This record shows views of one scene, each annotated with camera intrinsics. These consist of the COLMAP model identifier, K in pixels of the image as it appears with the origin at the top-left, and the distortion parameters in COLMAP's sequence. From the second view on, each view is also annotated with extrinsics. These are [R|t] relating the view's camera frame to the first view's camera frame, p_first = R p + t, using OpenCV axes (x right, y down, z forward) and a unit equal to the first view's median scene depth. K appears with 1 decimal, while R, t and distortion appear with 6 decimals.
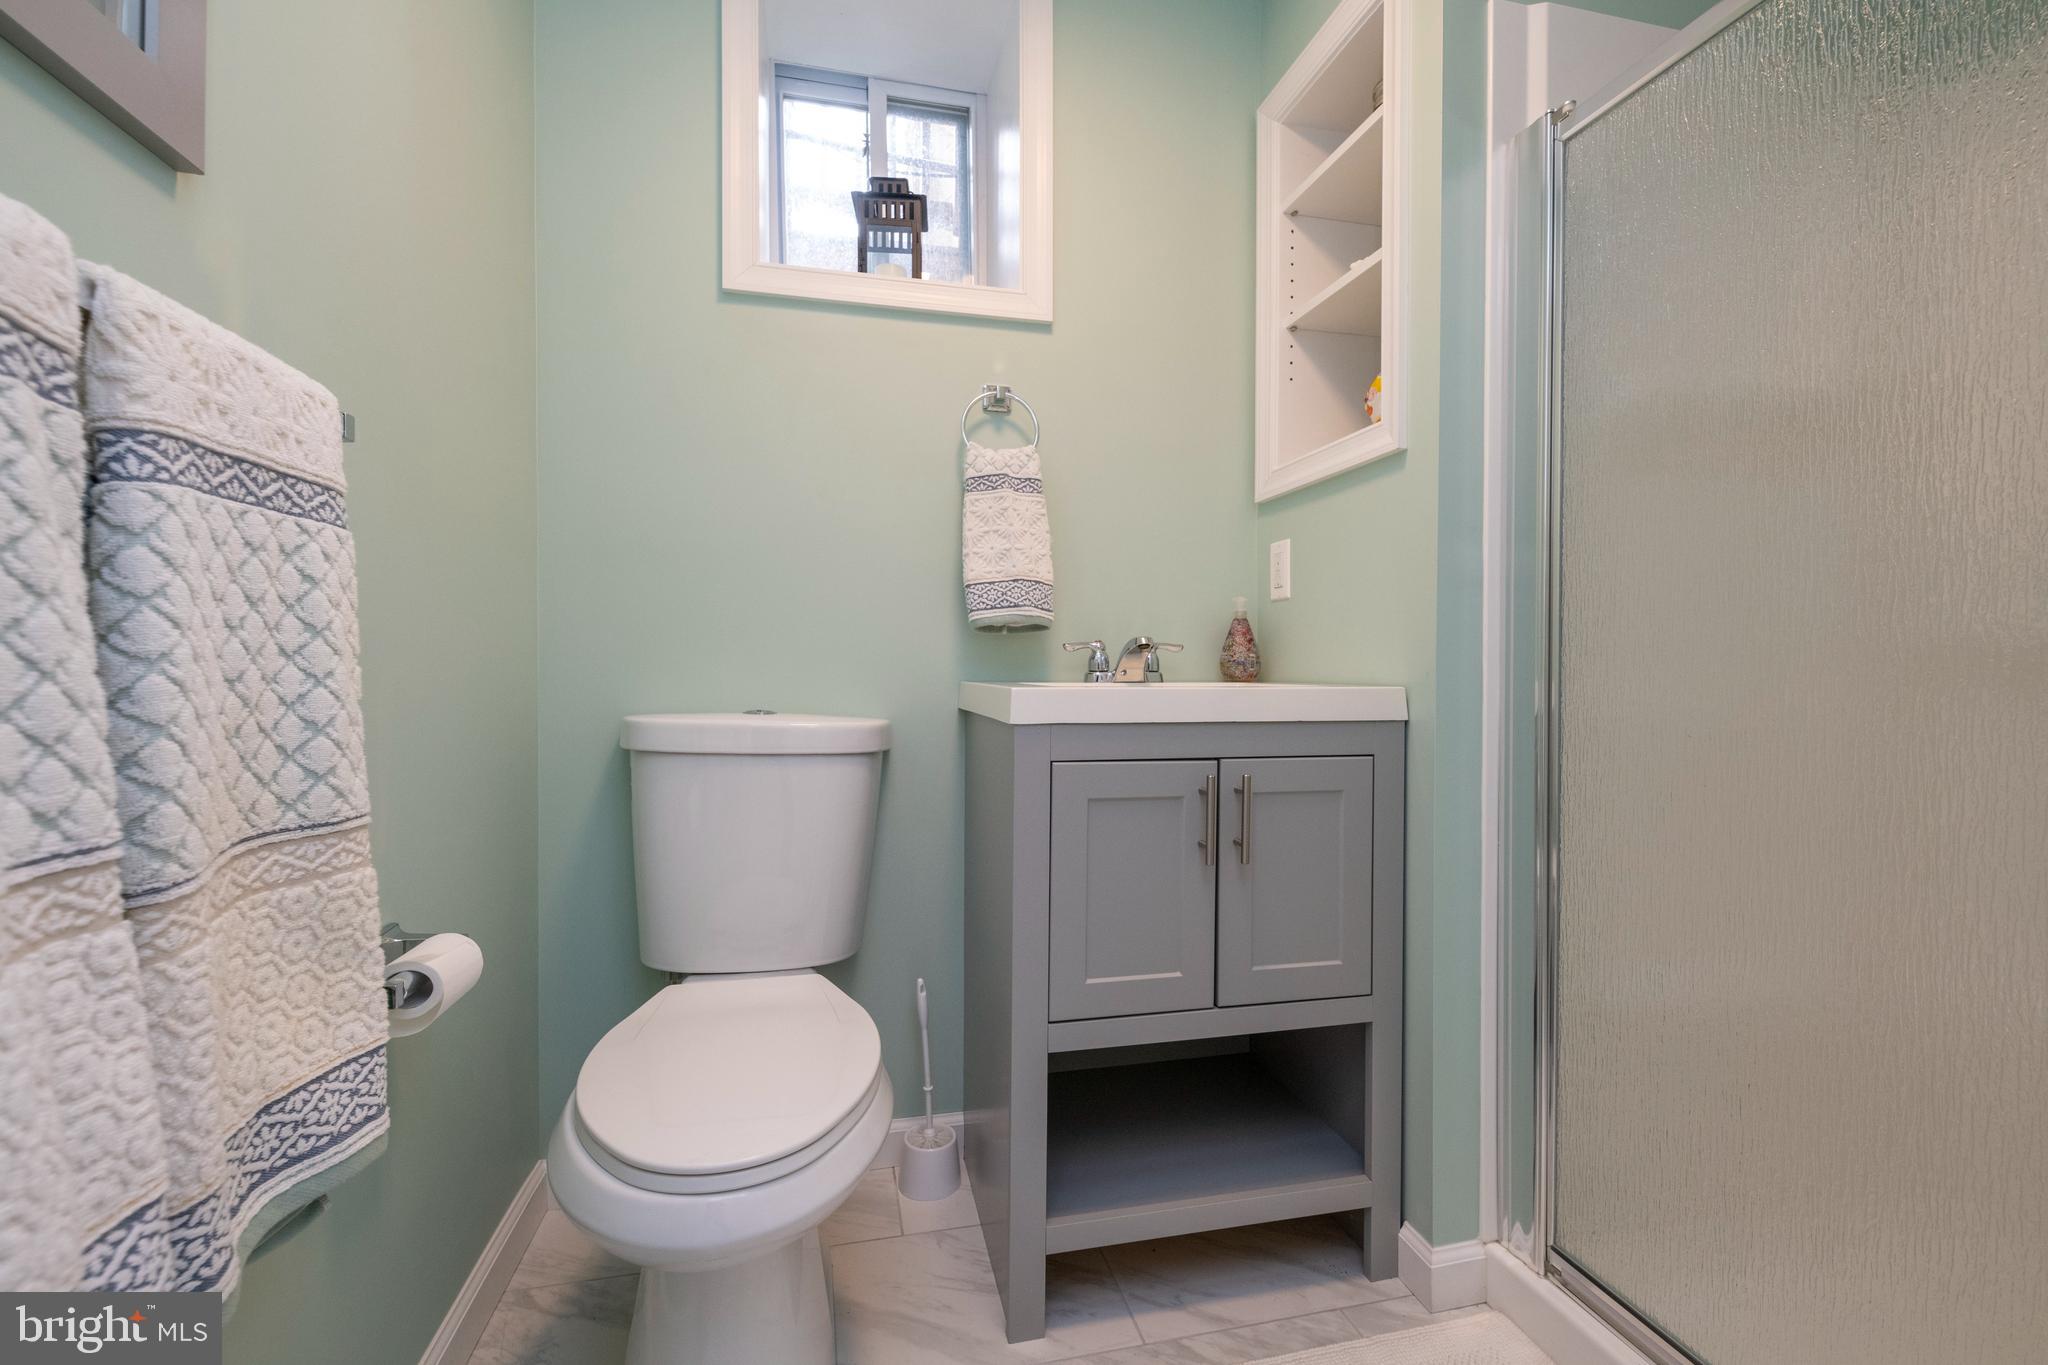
lens RADIAL K [[873.1, 0, 1024.0], [0, 873.1, 682.5], [0, 0, 1]] dist [0.002194, 0.000114]
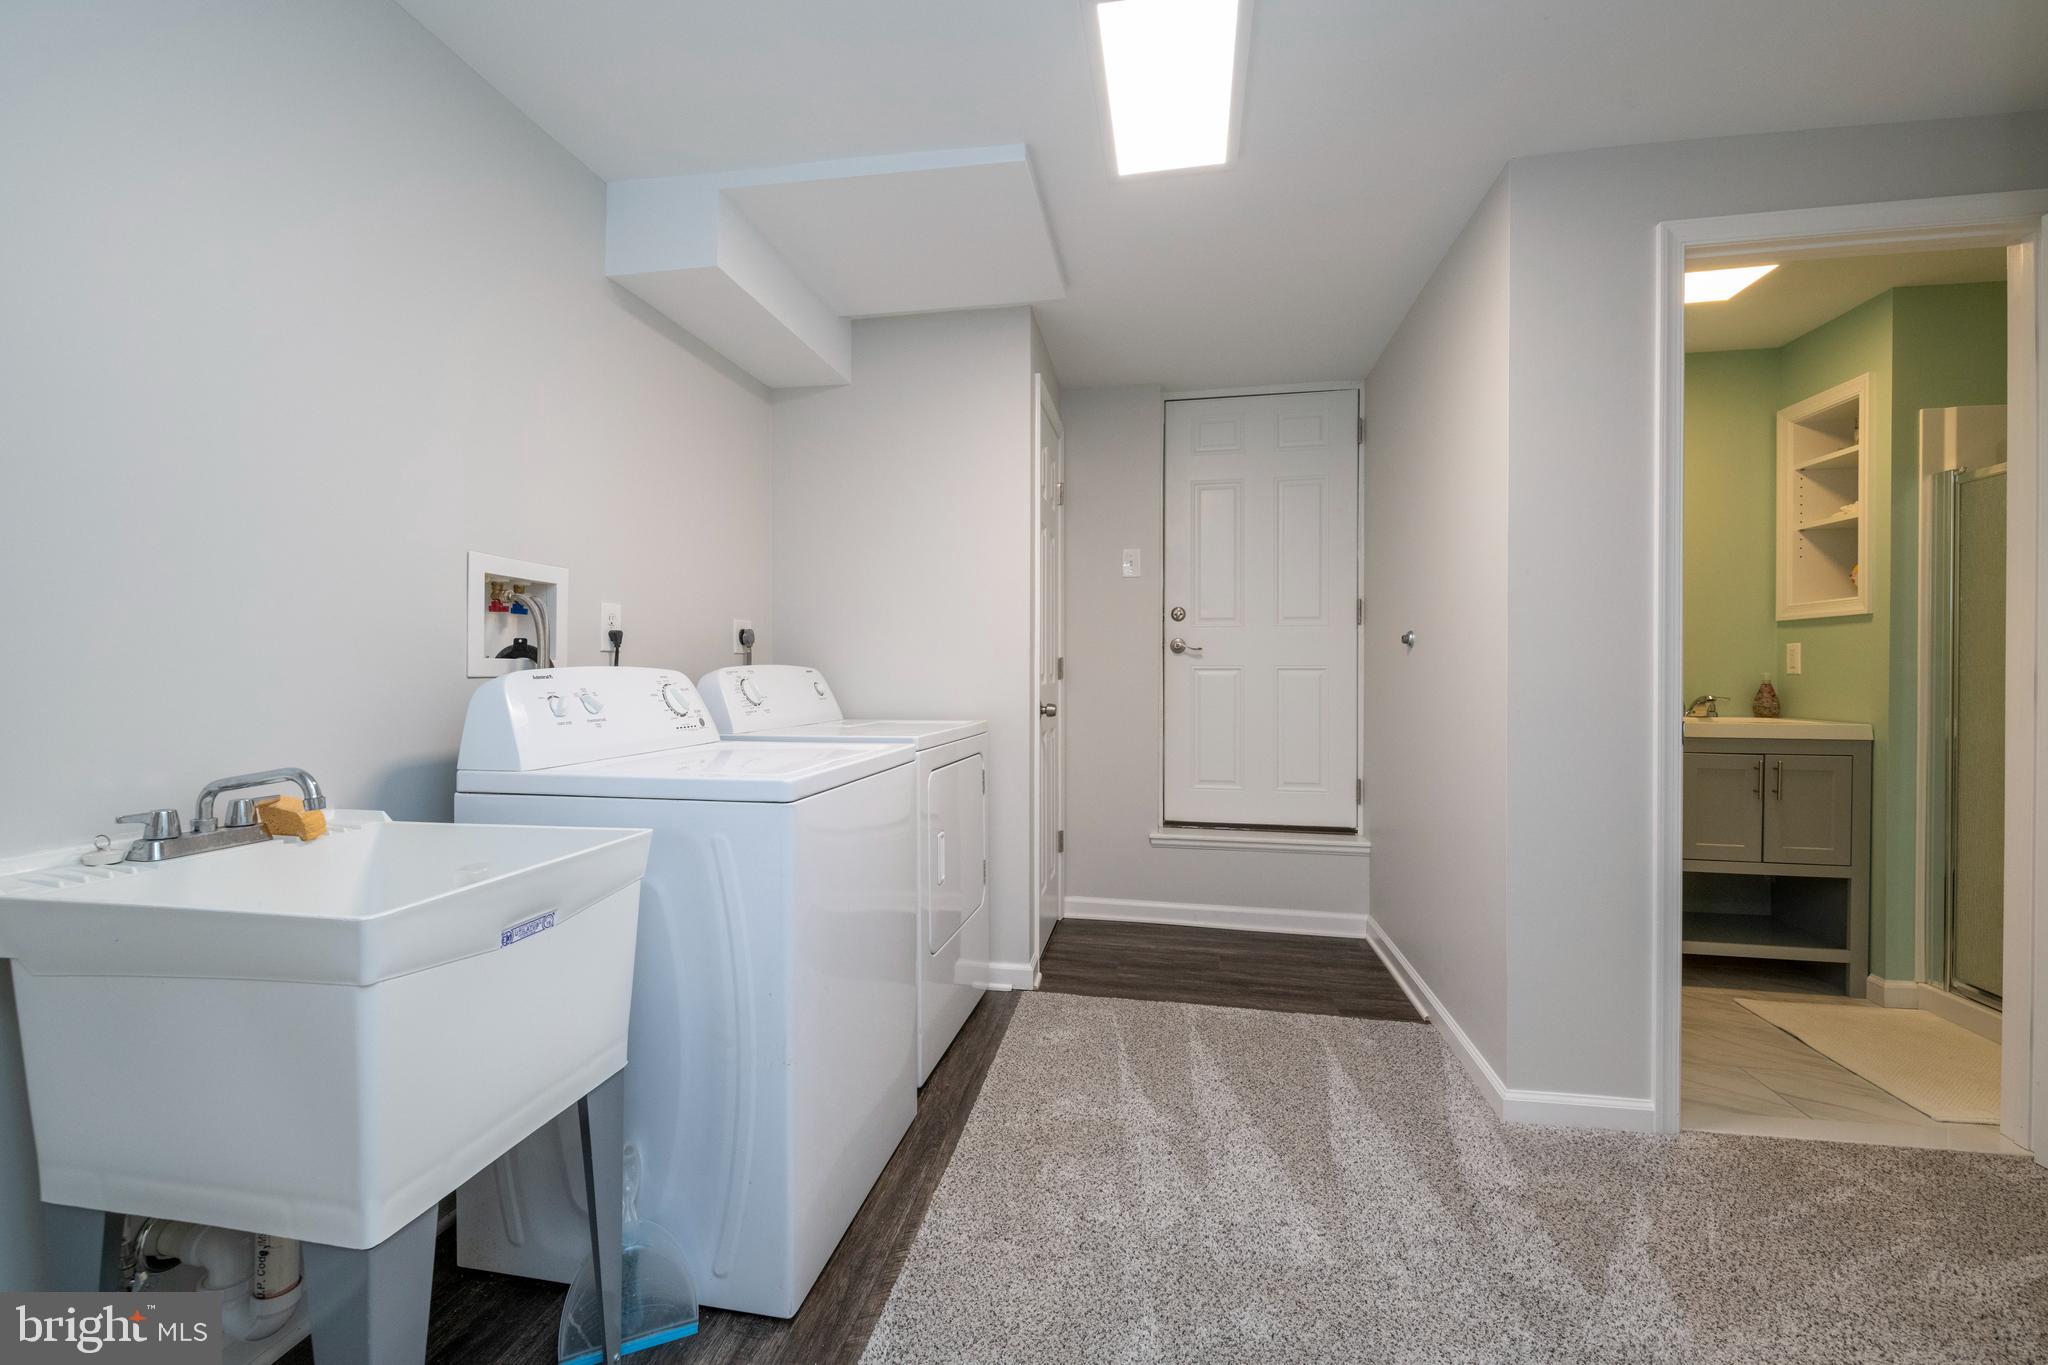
lens RADIAL K [[854.1, 0, 1024.0], [0, 854.1, 682.5], [0, 0, 1]] dist [-0.003220, -0.000555]
pose [[0.910775, 0.003562, -0.412888, -0.567497], [-0.005569, 0.999978, -0.003658, -0.075316], [0.412866, 0.005631, 0.910775, -1.674968]]
